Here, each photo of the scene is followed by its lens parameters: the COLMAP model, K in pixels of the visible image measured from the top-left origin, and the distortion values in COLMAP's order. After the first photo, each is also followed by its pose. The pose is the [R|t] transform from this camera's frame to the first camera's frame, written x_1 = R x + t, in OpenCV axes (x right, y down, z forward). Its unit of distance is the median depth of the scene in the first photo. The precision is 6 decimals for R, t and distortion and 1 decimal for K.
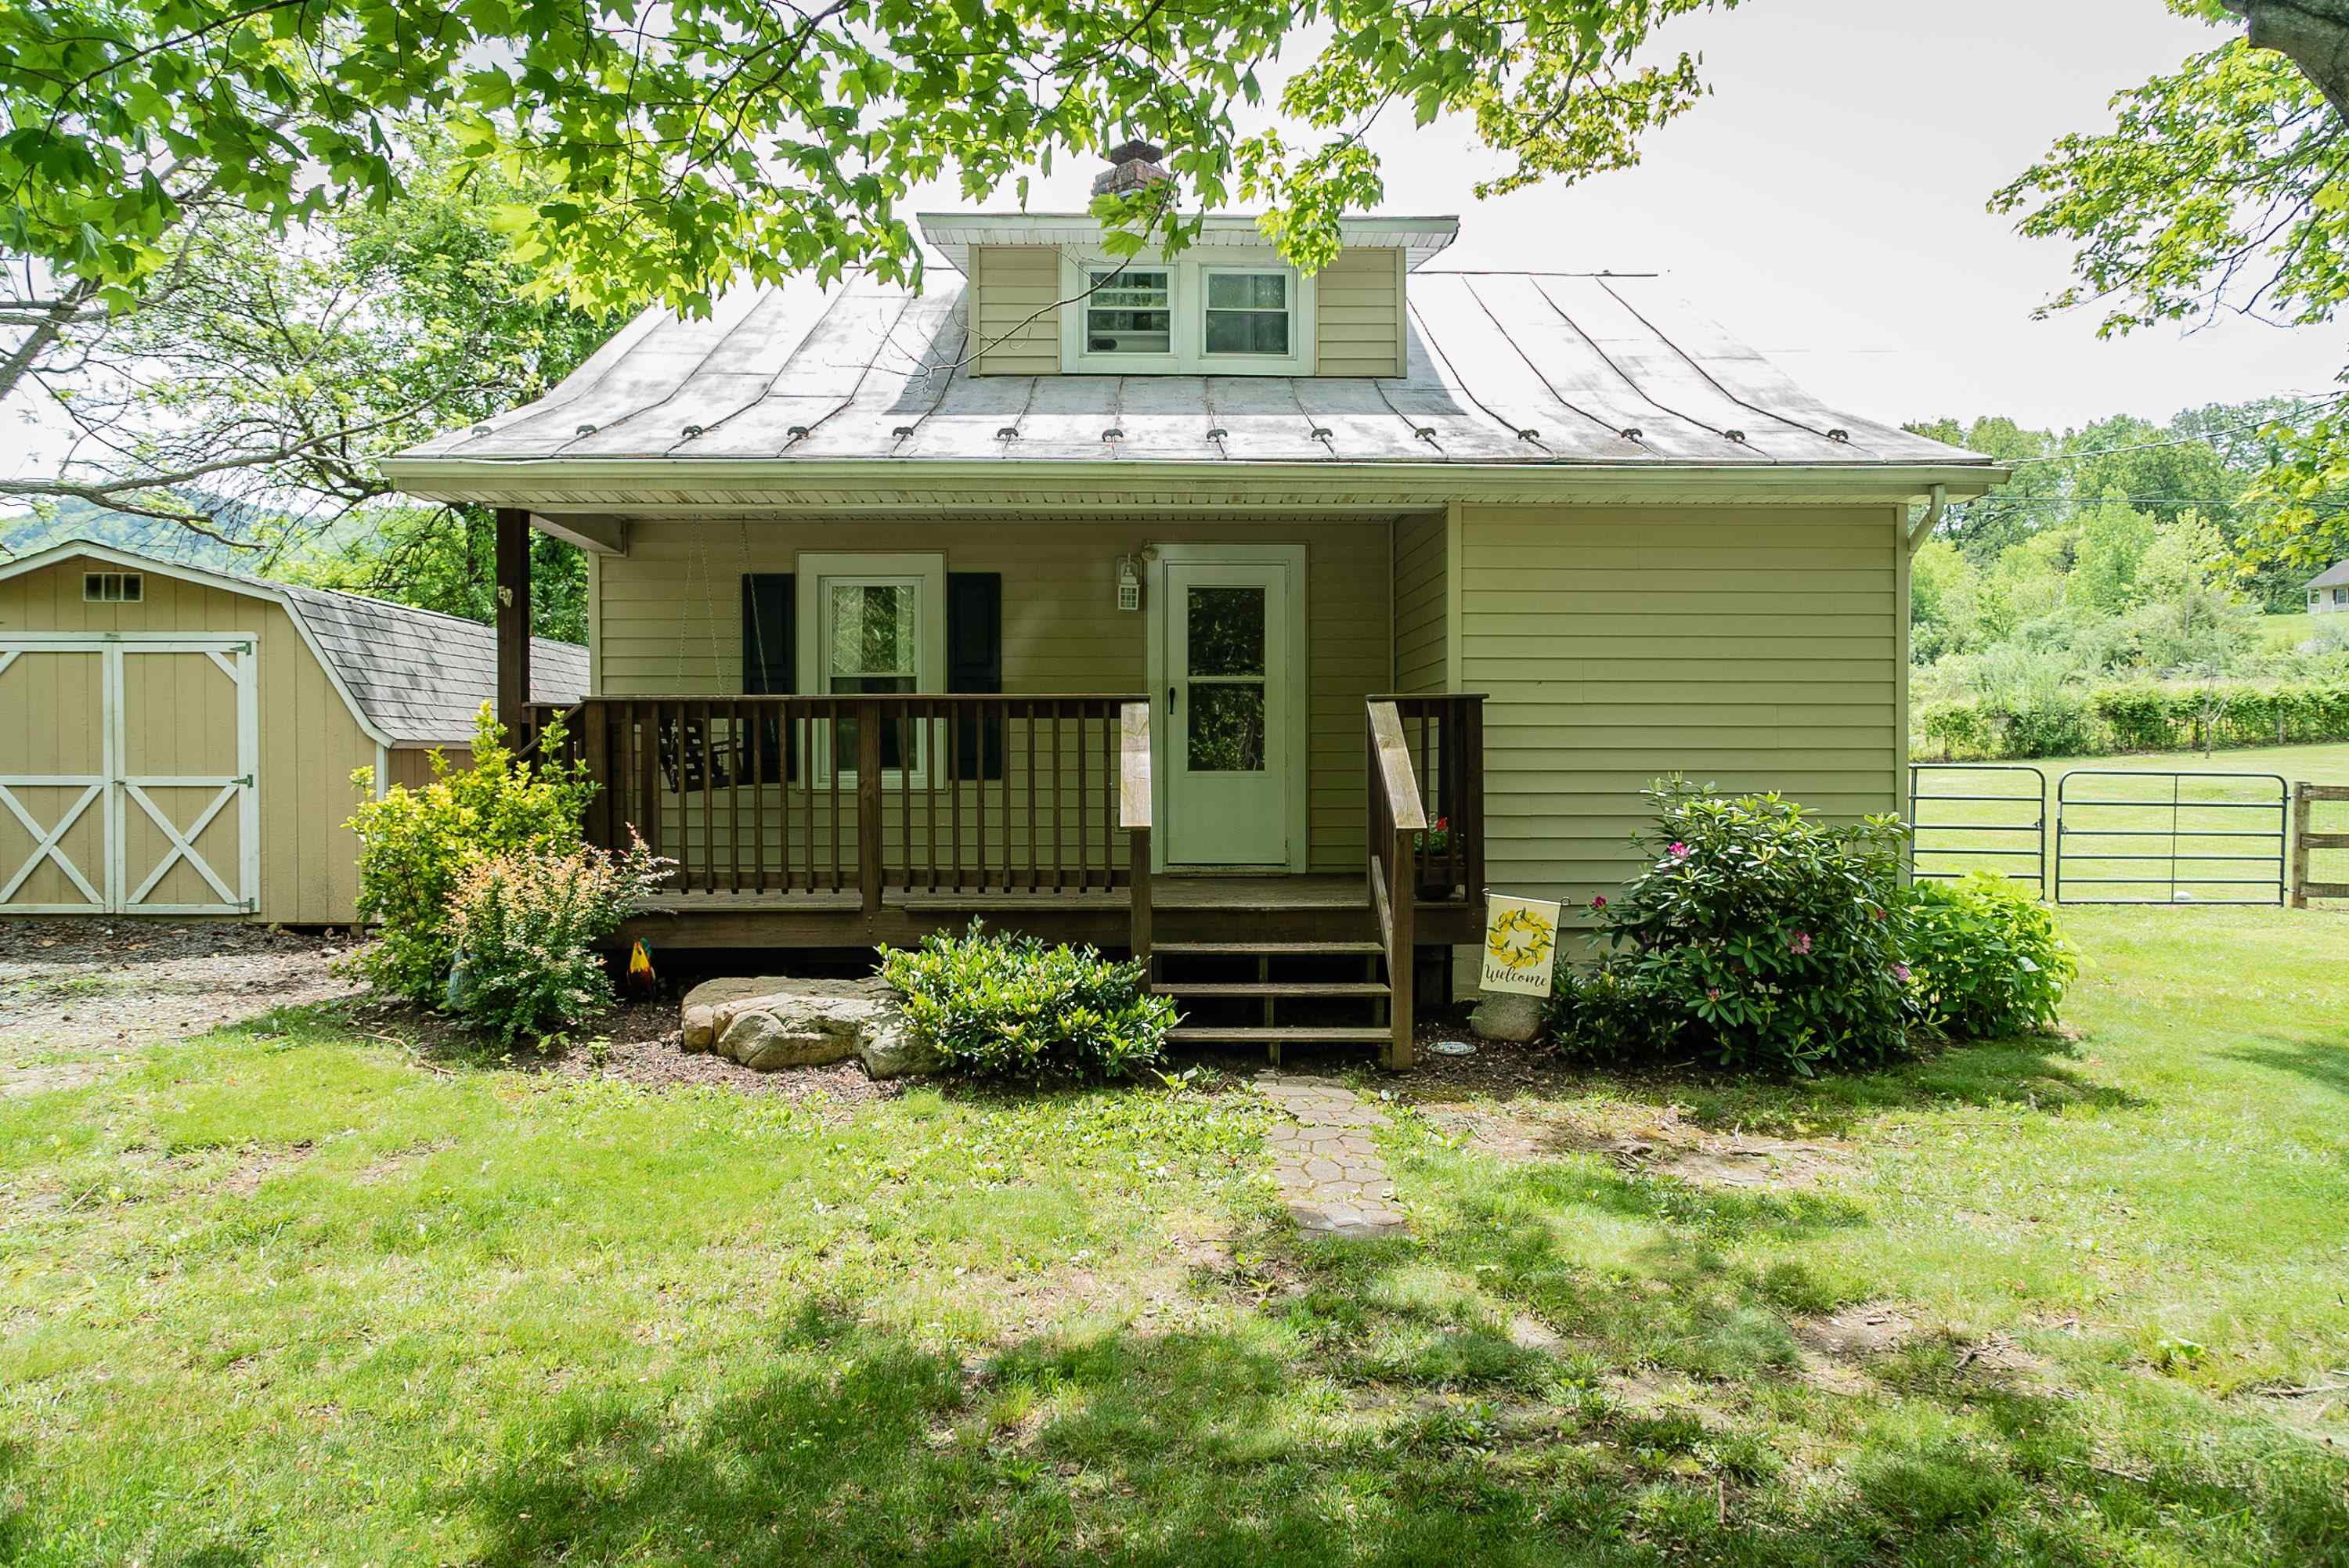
lens RADIAL K [[1614.1, 0, 1174.5], [0, 1614.1, 784.0], [0, 0, 1]] dist [-0.013683, -0.000027]
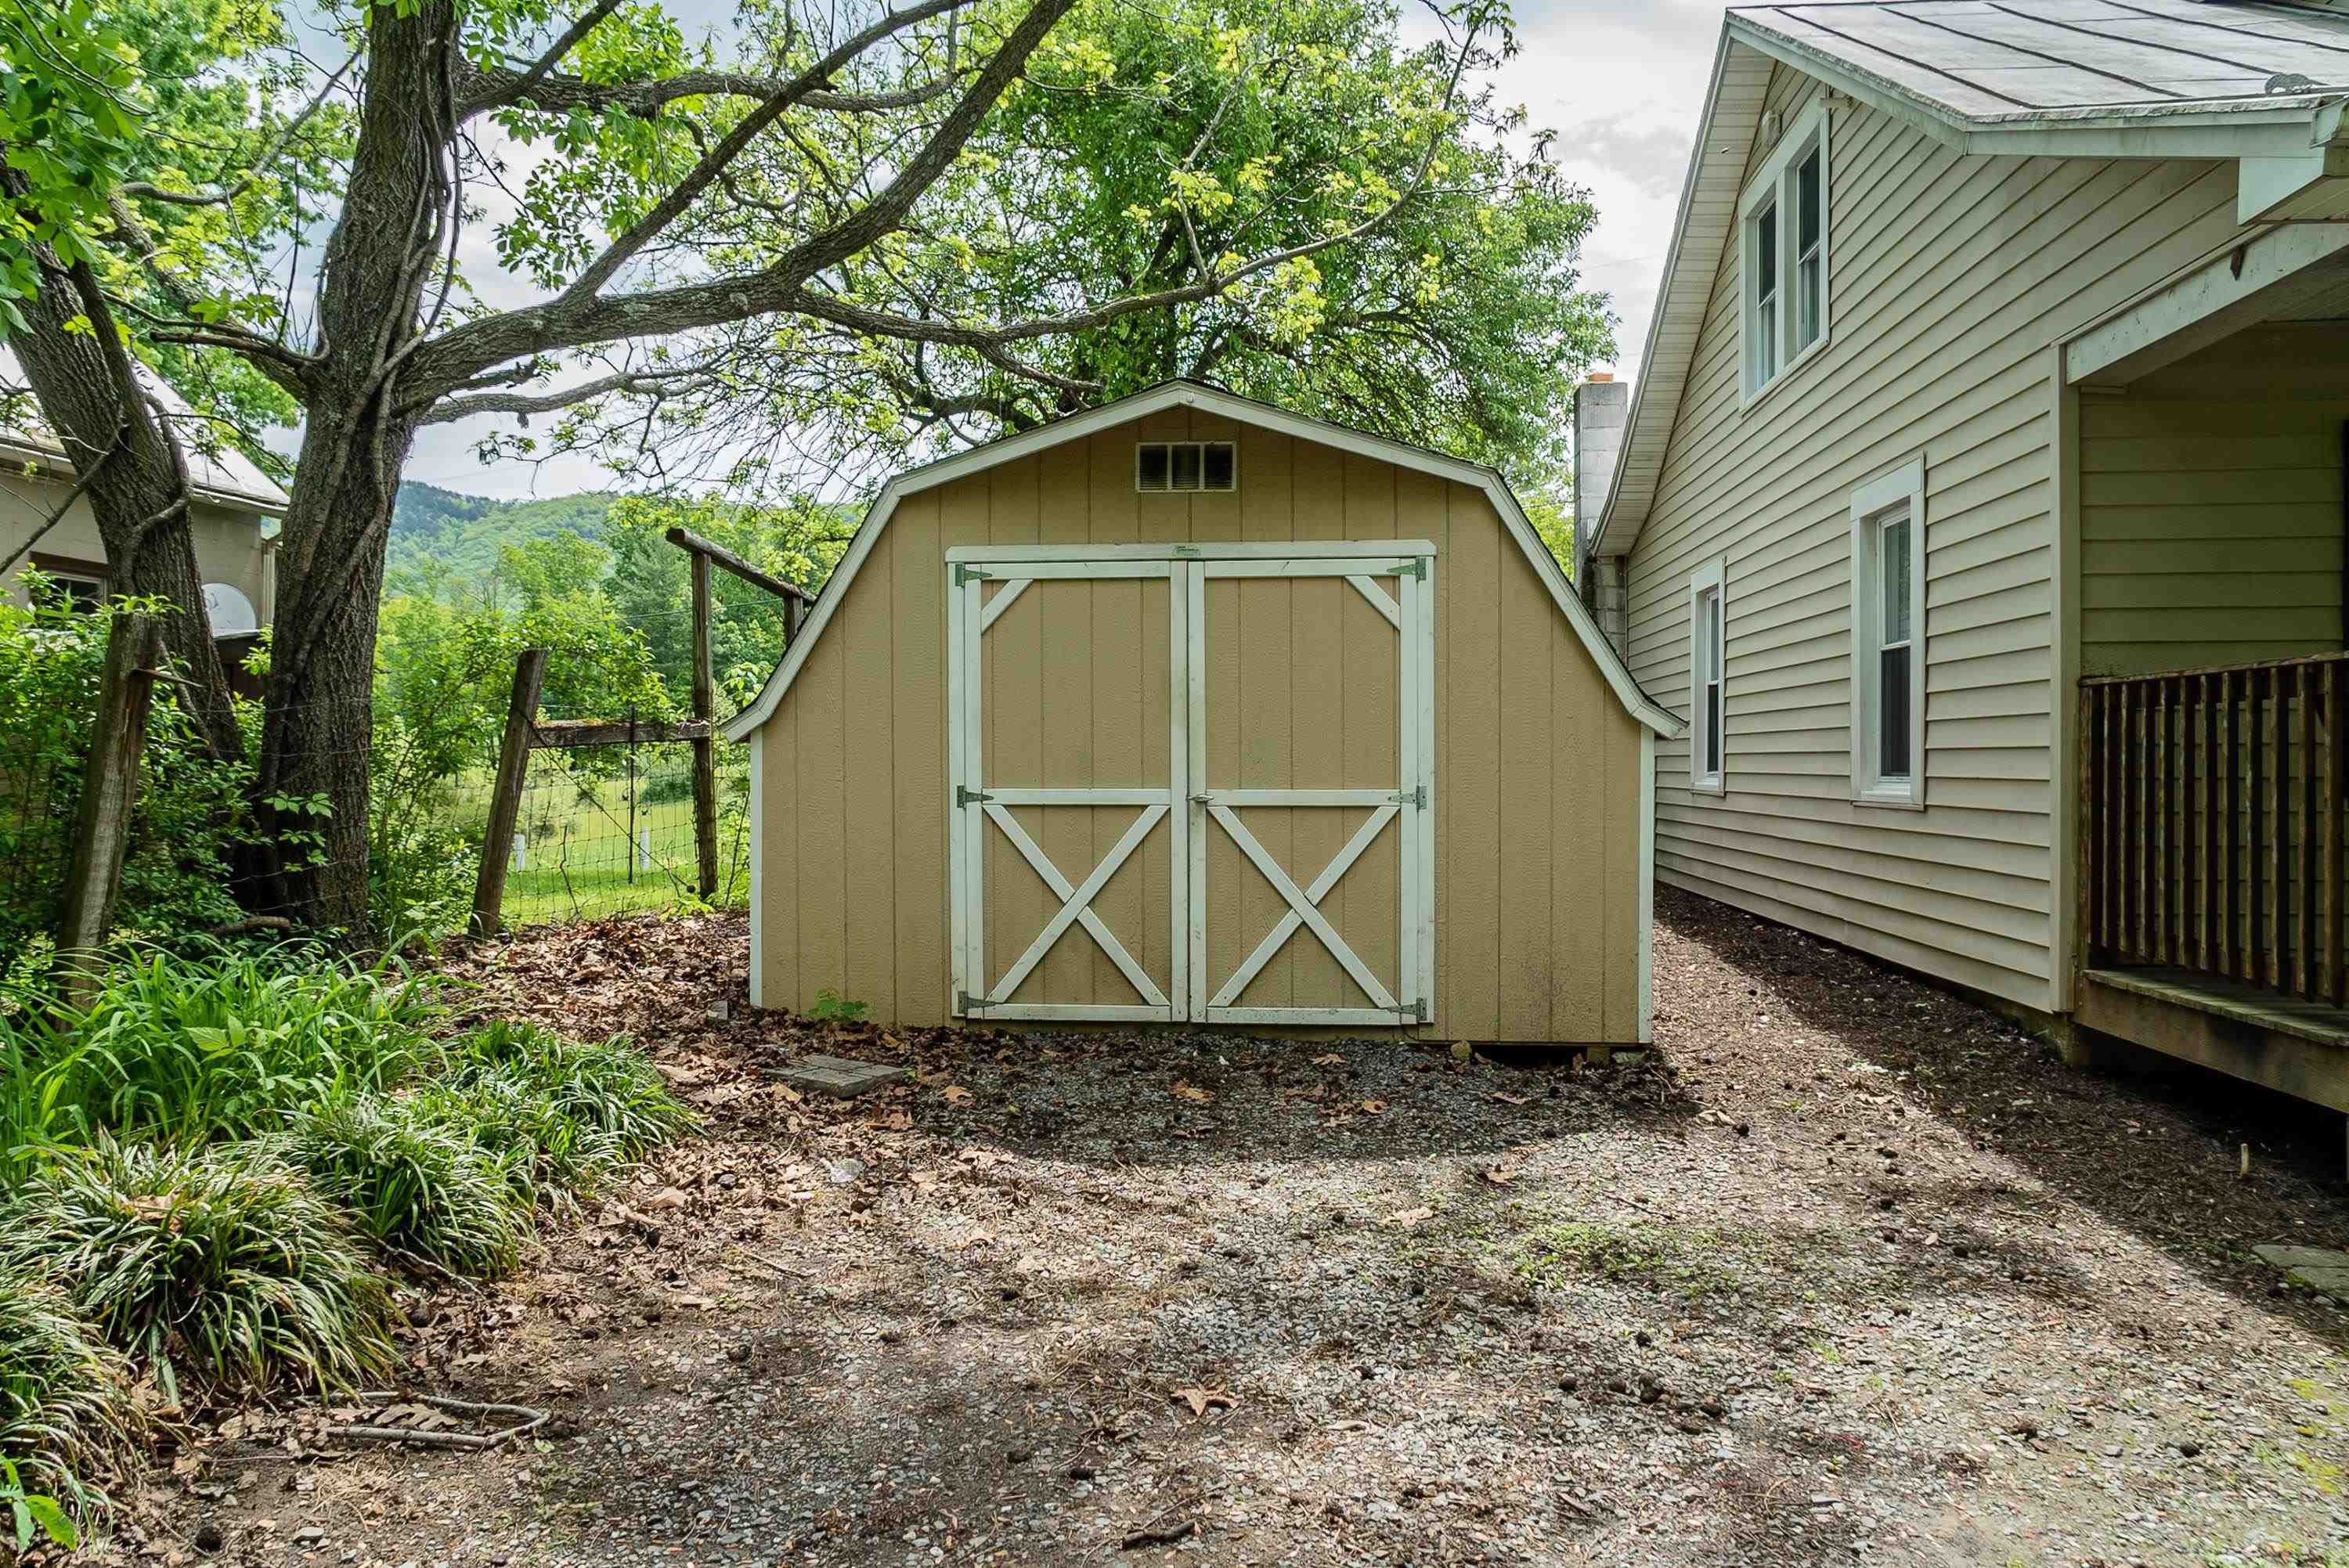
lens RADIAL K [[1639.9, 0, 1184.1], [0, 1639.9, 784.6], [0, 0, 1]] dist [-0.016181, 0.006200]
pose [[0.994868, -0.001911, -0.101168, -0.601507], [0.003412, 0.999887, 0.014674, -0.015538], [0.101129, -0.014944, 0.994761, 0.402936]]
